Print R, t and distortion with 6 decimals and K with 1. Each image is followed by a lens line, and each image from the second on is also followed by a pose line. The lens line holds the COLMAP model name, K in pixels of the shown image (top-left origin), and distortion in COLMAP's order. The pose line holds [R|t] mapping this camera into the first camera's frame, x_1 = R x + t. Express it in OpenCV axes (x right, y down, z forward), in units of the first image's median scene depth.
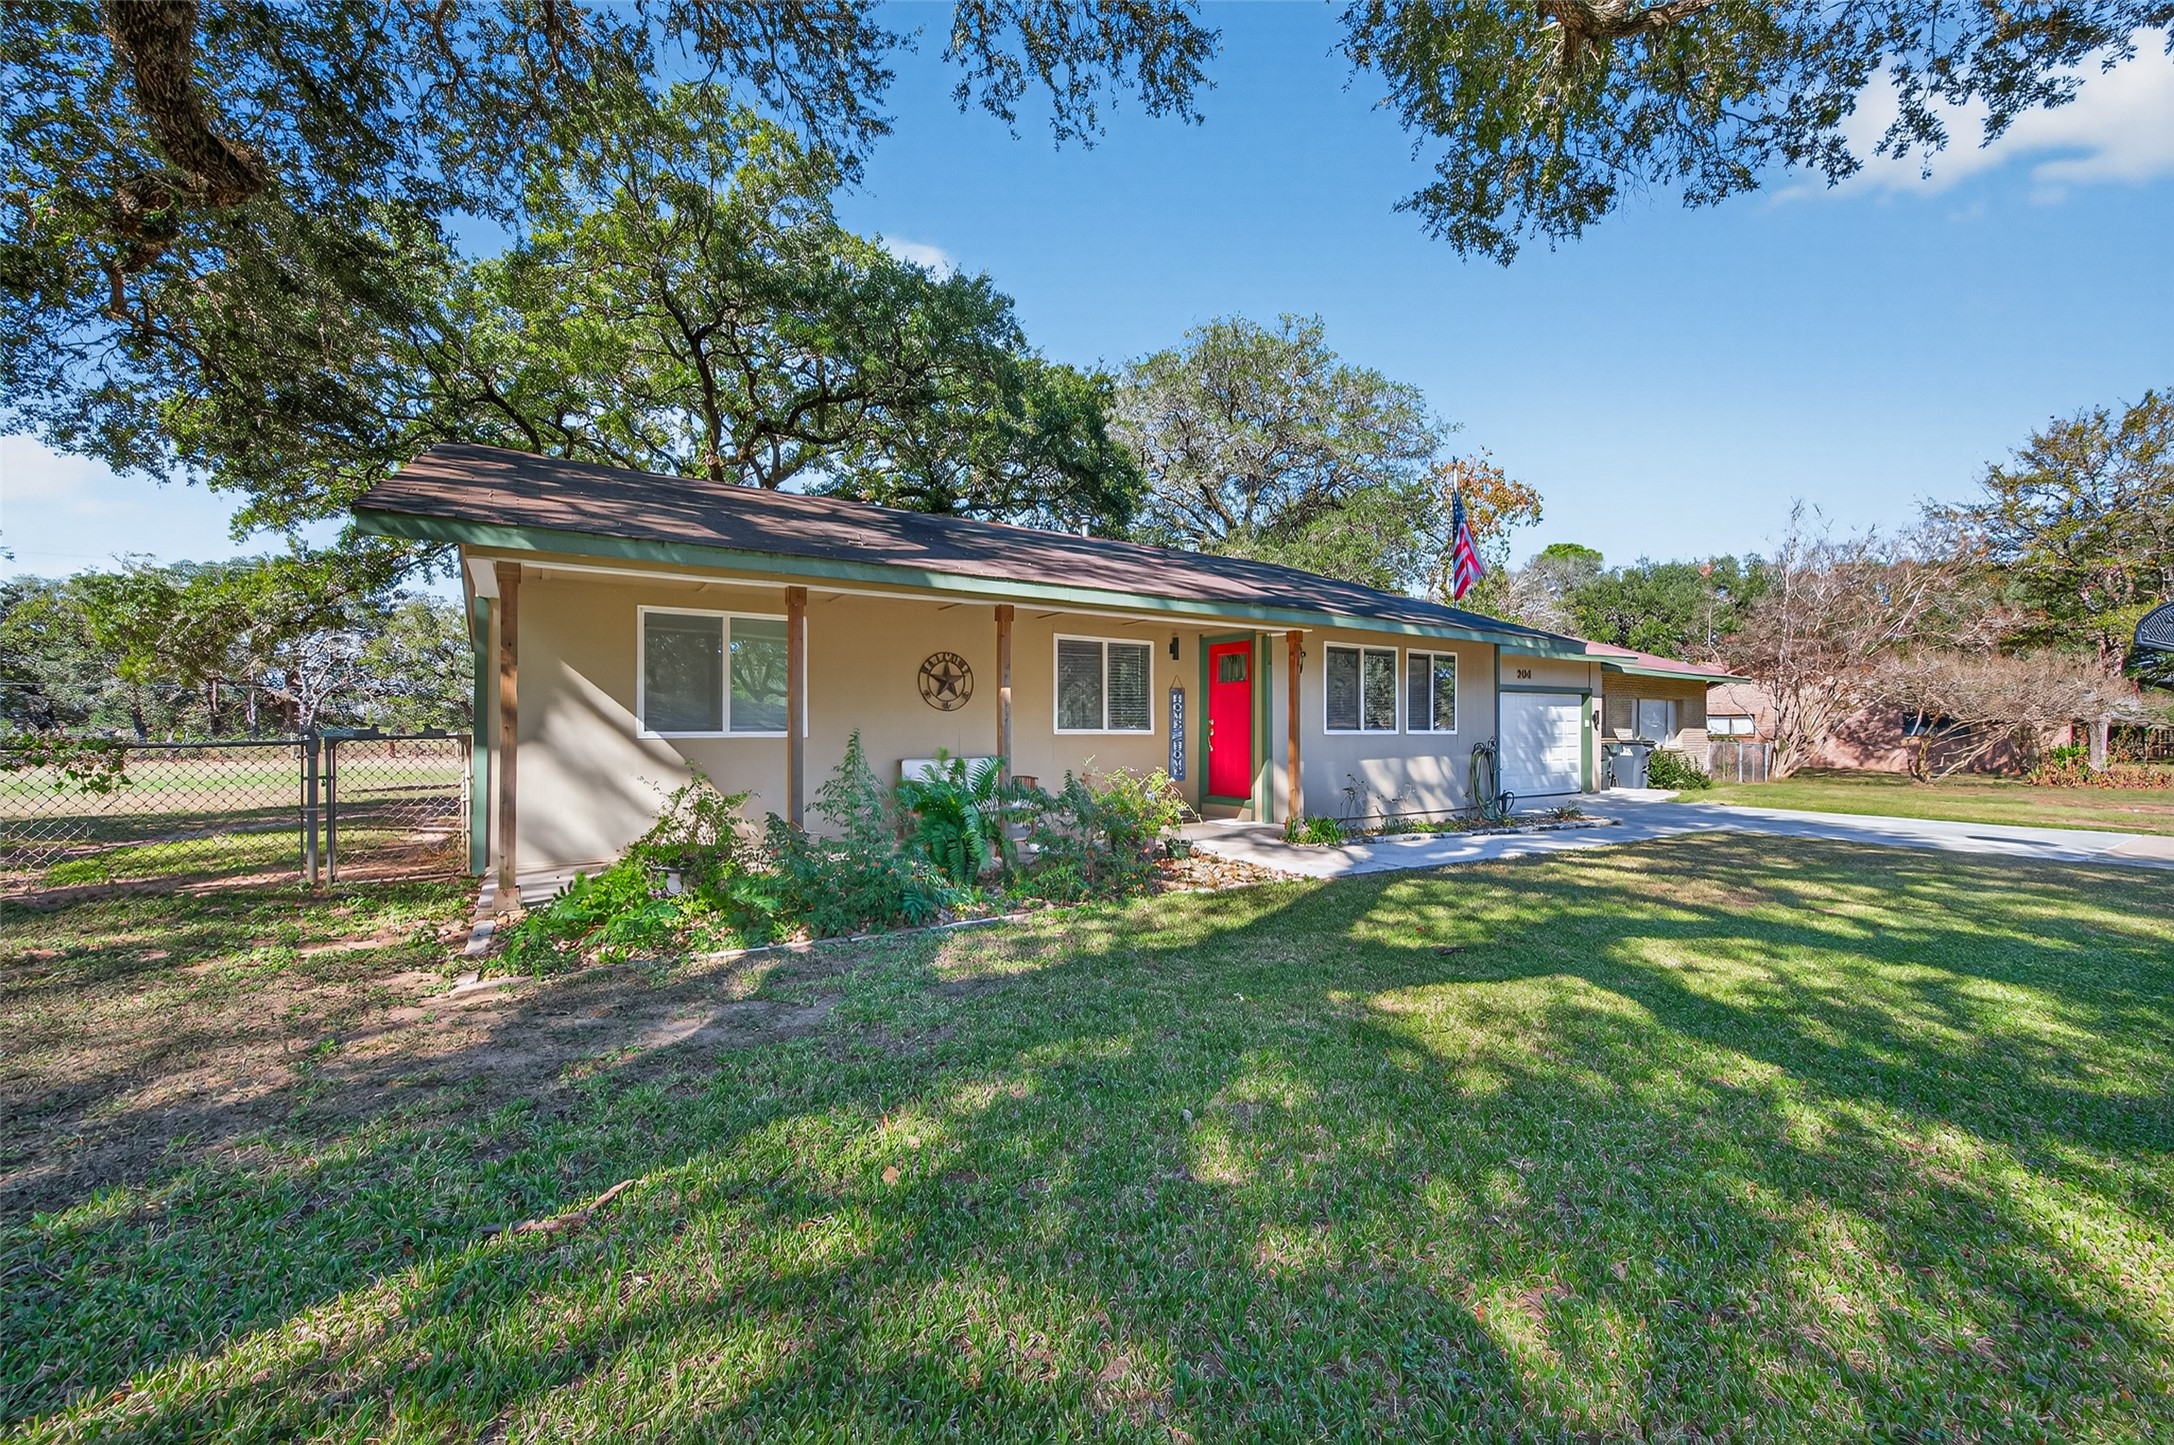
lens RADIAL K [[843.8, 0, 1091.9], [0, 843.8, 714.1], [0, 0, 1]] dist [0.003563, -0.000269]
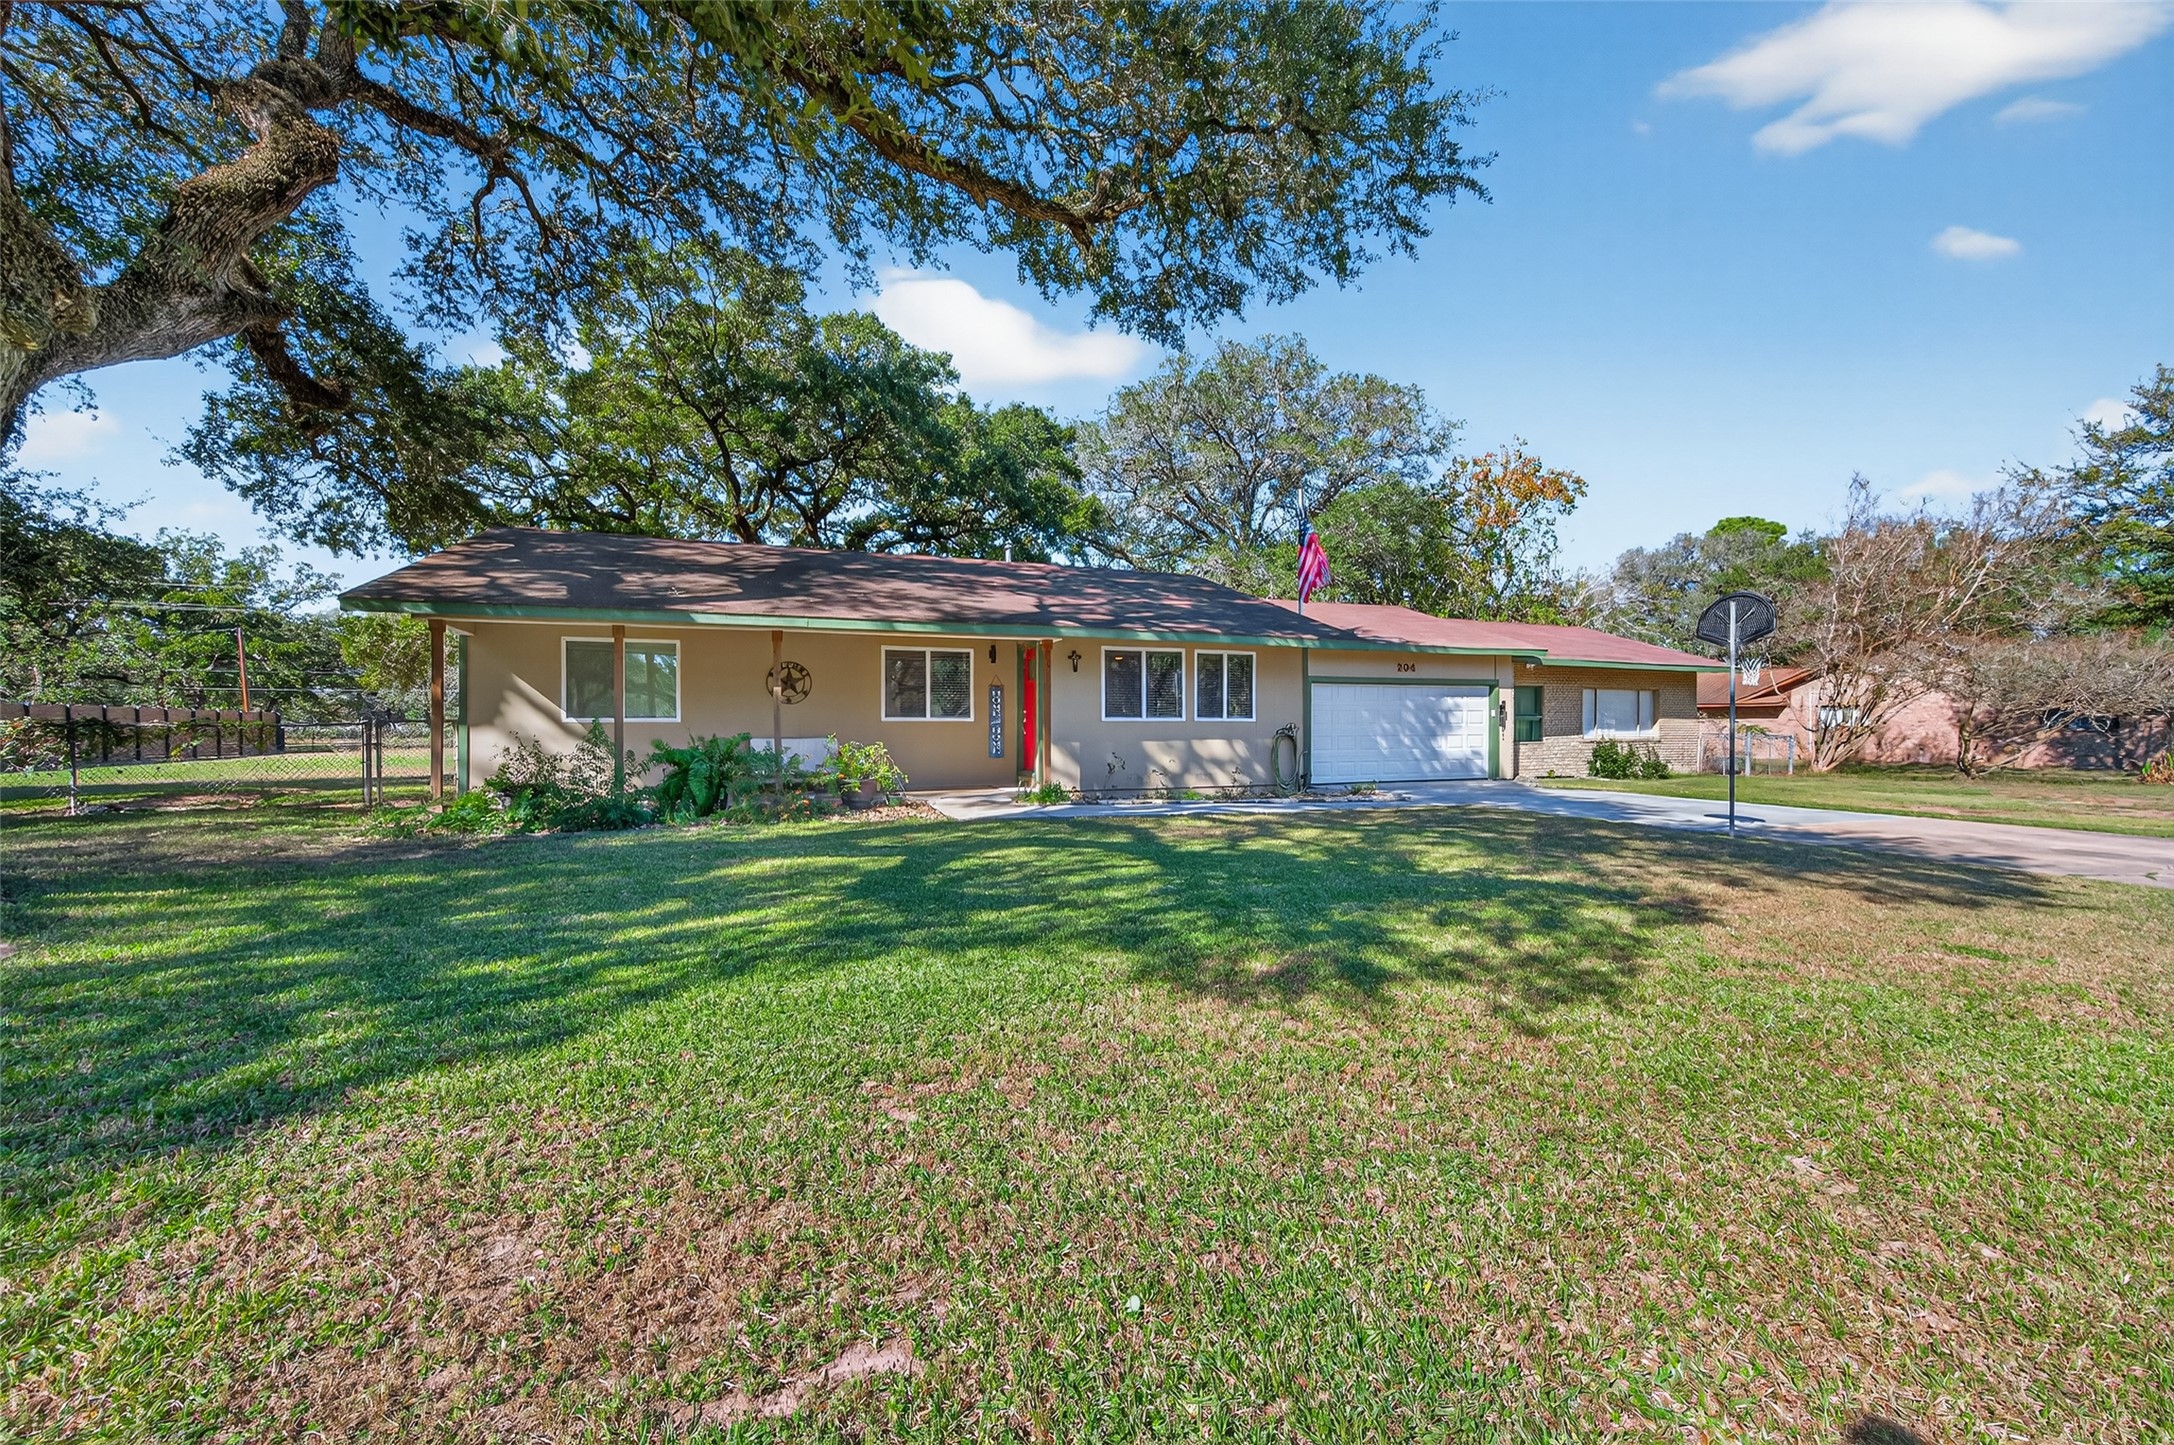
lens RADIAL K [[843.8, 0, 1084.3], [0, 843.8, 728.6], [0, 0, 1]] dist [0.003563, -0.000269]
pose [[0.978278, -0.001205, -0.207296, 0.450778], [0.005401, 0.999792, 0.019678, 0.009764], [0.207229, -0.020370, 0.978080, -0.209869]]
